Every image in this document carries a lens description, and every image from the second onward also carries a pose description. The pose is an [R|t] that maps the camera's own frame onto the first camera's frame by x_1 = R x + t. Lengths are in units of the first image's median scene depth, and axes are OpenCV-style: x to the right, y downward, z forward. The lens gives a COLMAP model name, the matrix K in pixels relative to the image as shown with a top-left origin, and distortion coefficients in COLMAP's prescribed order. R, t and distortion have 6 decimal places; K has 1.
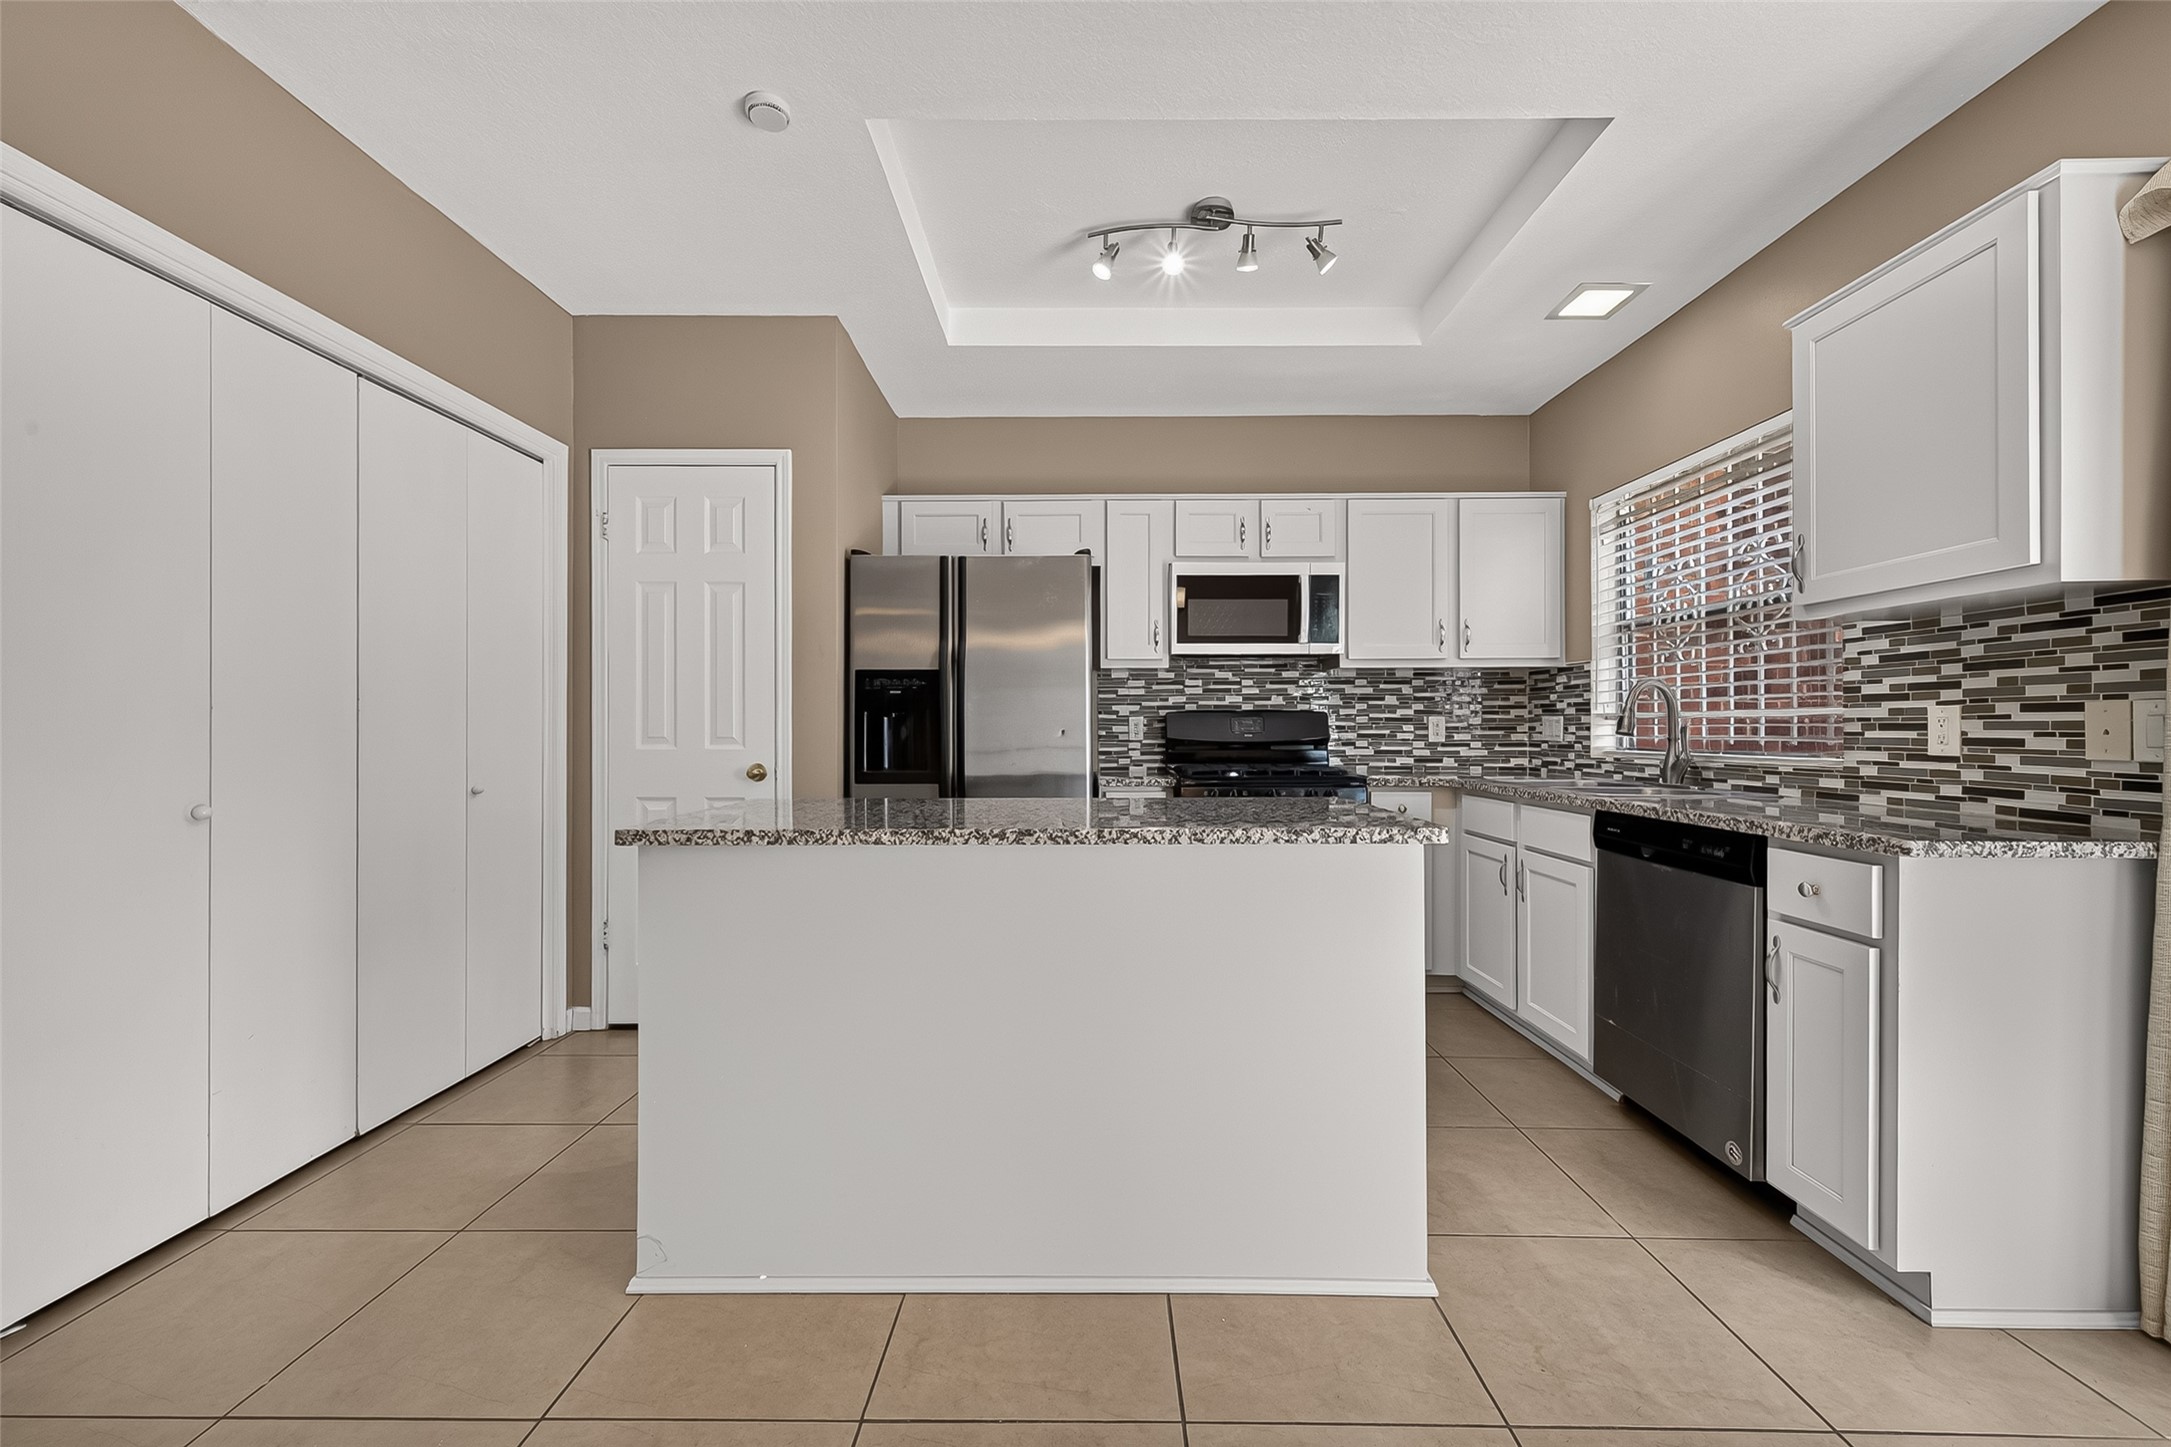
lens RADIAL K [[820.8, 0, 1096.7], [0, 820.8, 722.8], [0, 0, 1]] dist [-0.001396, 0.001590]
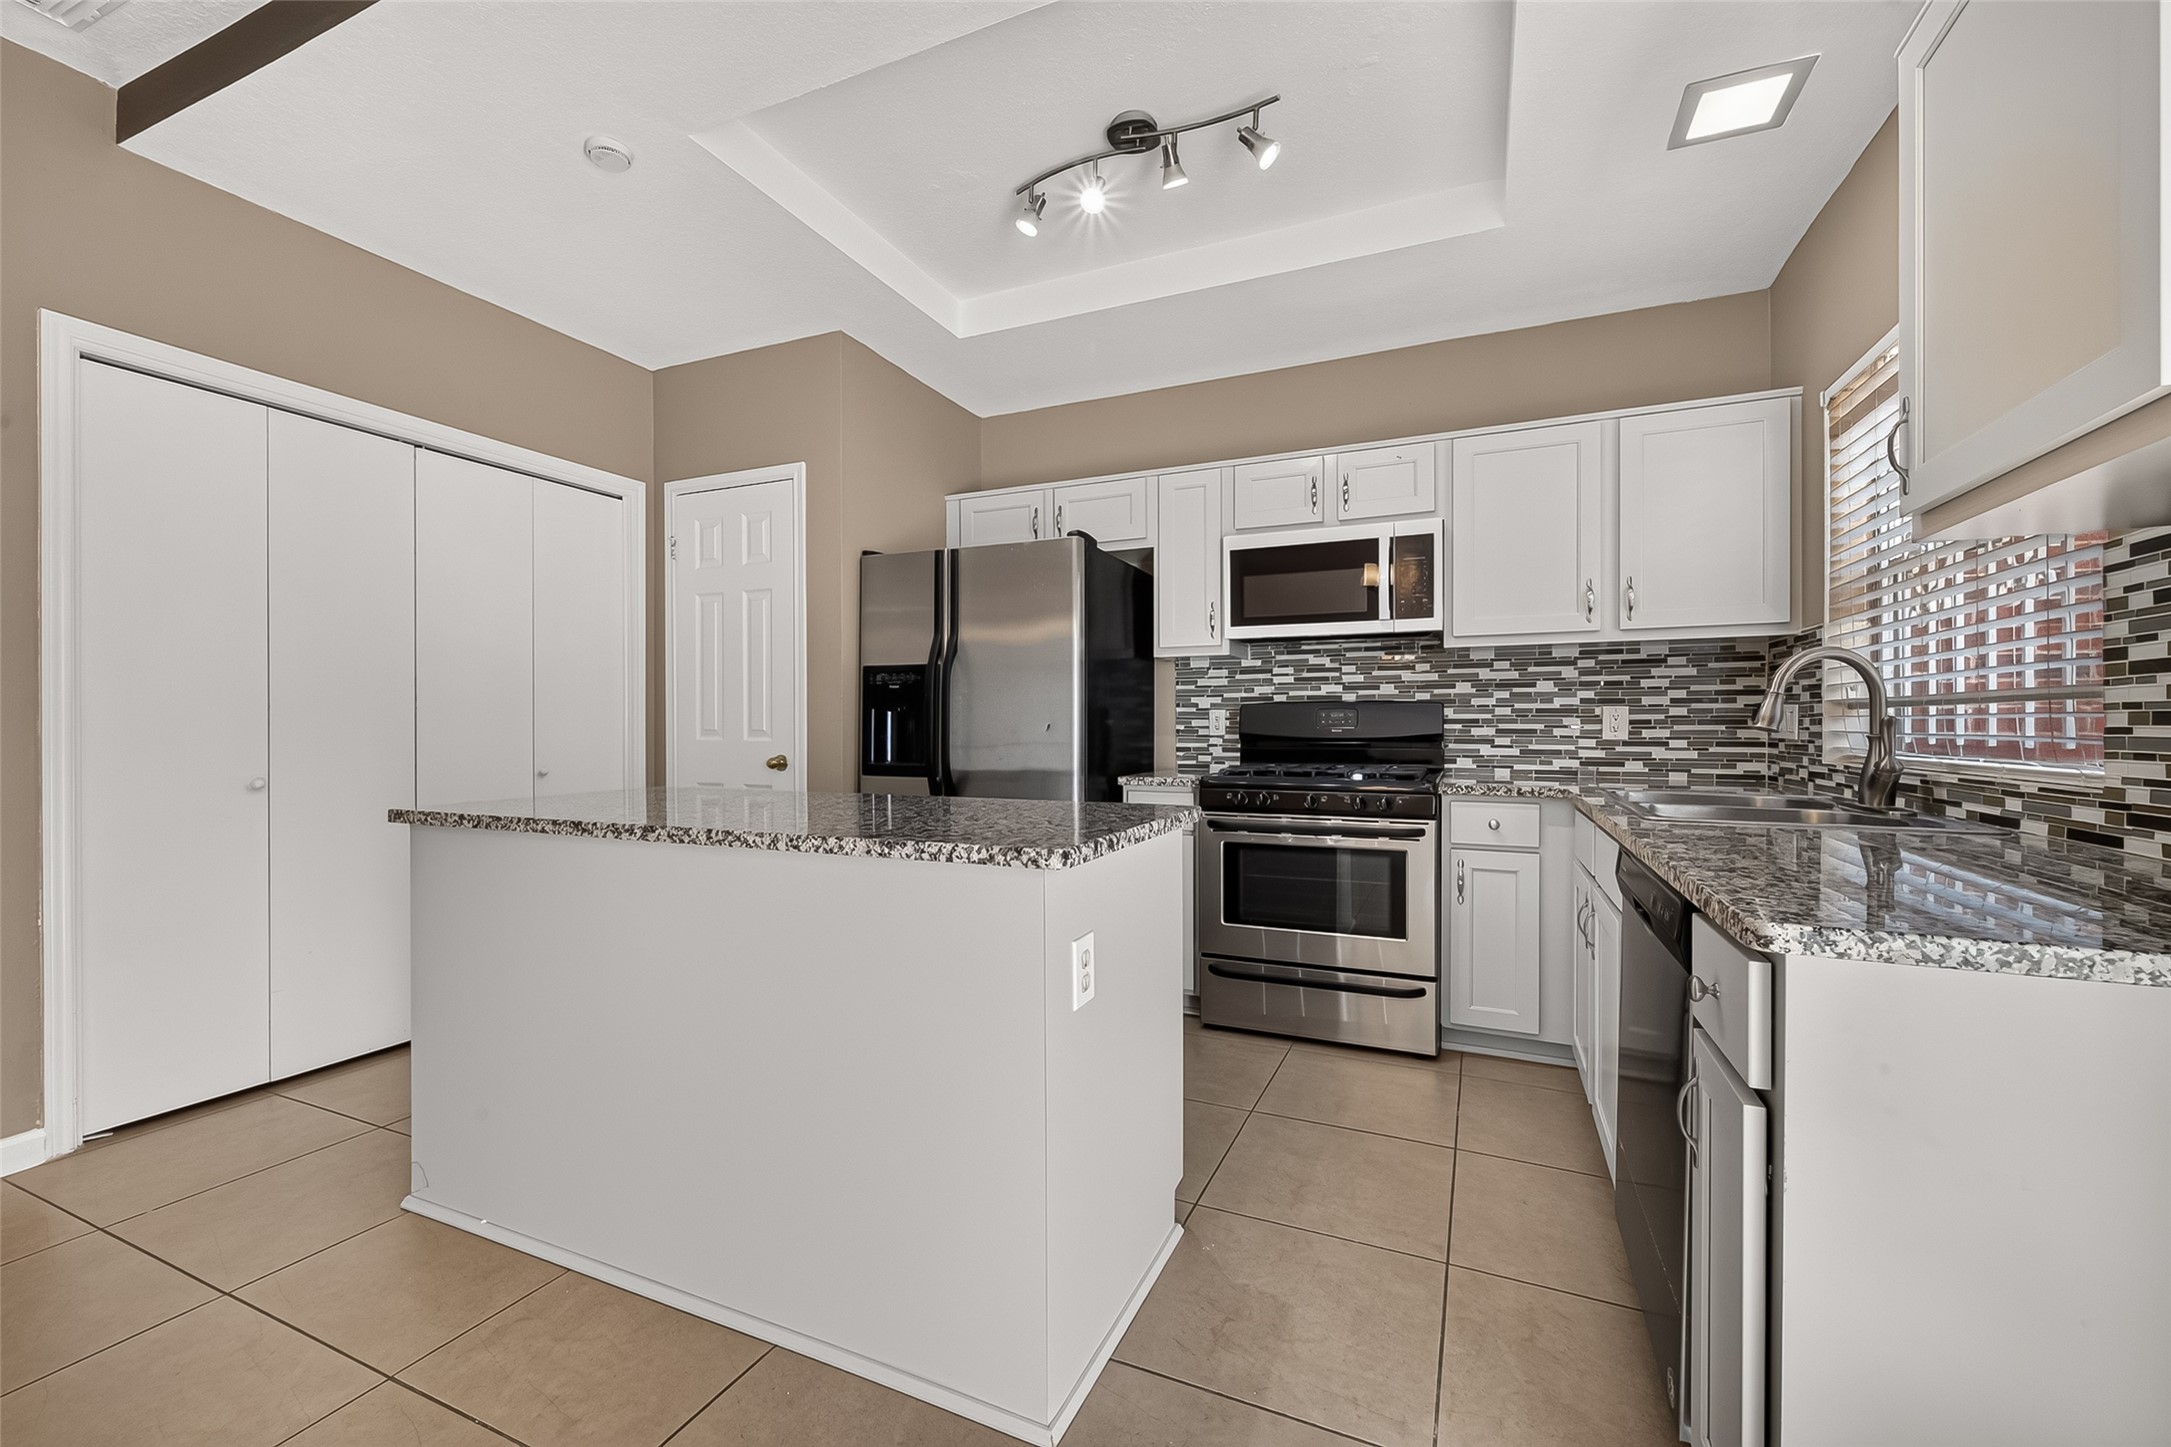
lens RADIAL K [[820.8, 0, 1075.0], [0, 820.8, 722.4], [0, 0, 1]] dist [-0.001396, 0.001590]
pose [[0.922036, -0.000569, -0.387103, 0.373315], [0.002958, 0.999980, 0.005576, 0.001940], [0.387092, -0.006286, 0.922020, 0.148691]]
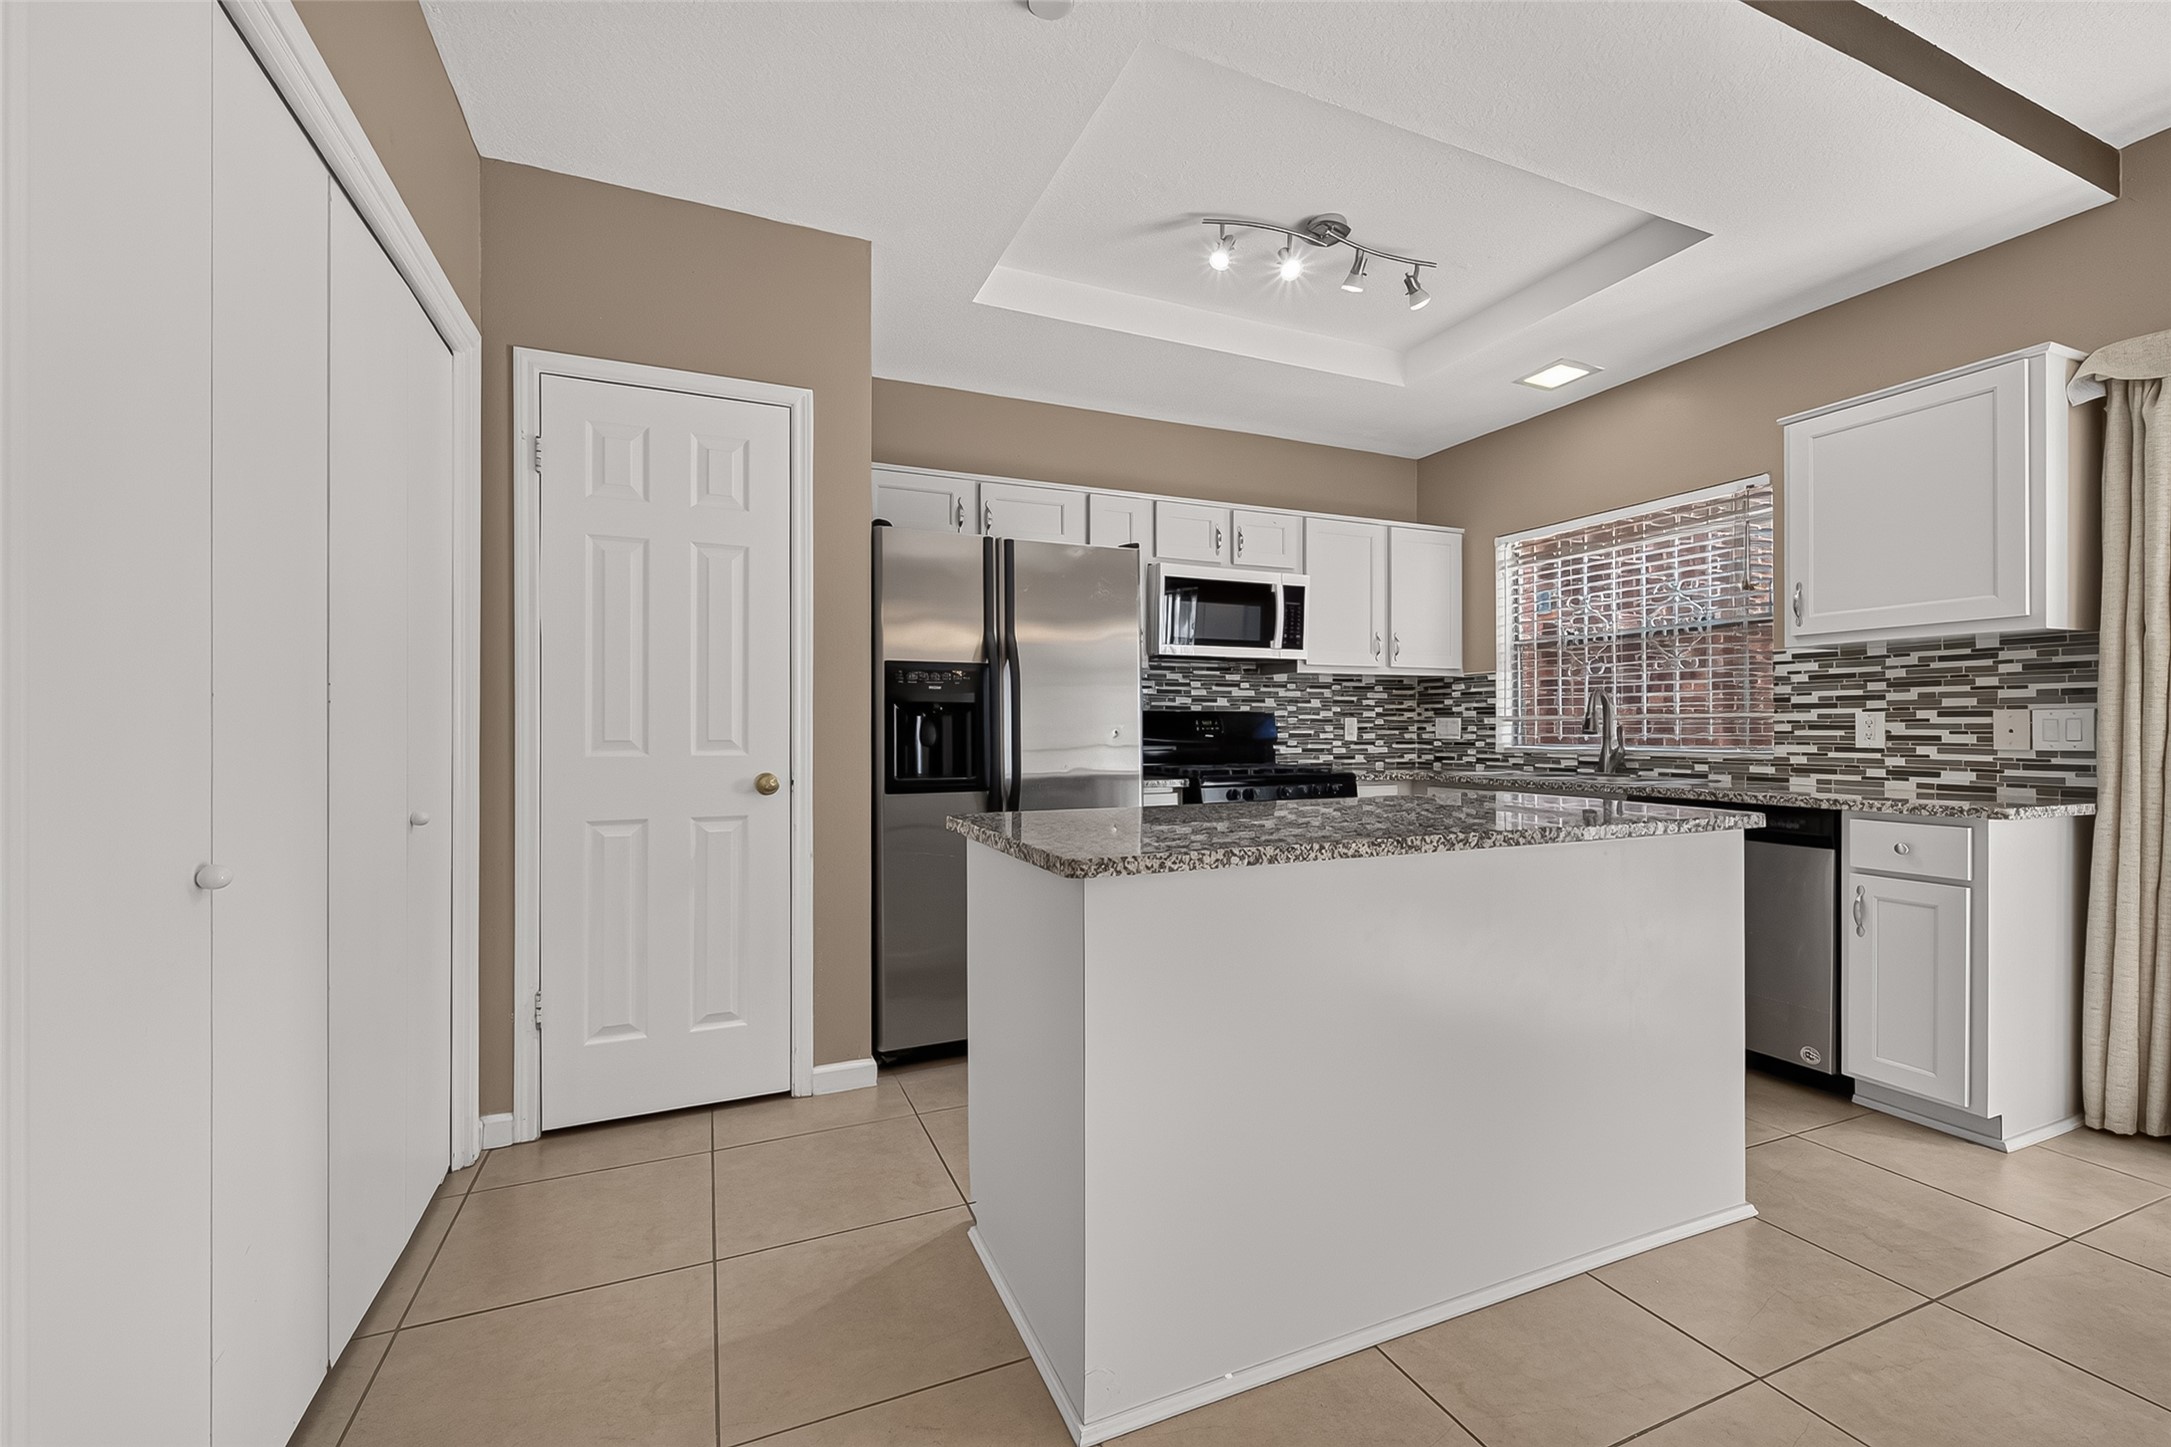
lens RADIAL K [[820.8, 0, 1081.8], [0, 820.8, 722.6], [0, 0, 1]] dist [-0.001396, 0.001590]
pose [[0.923310, 0.002110, 0.384049, -0.477354], [-0.001845, 0.999998, -0.001058, 0.000554], [-0.384051, 0.000268, 0.923312, 0.148337]]
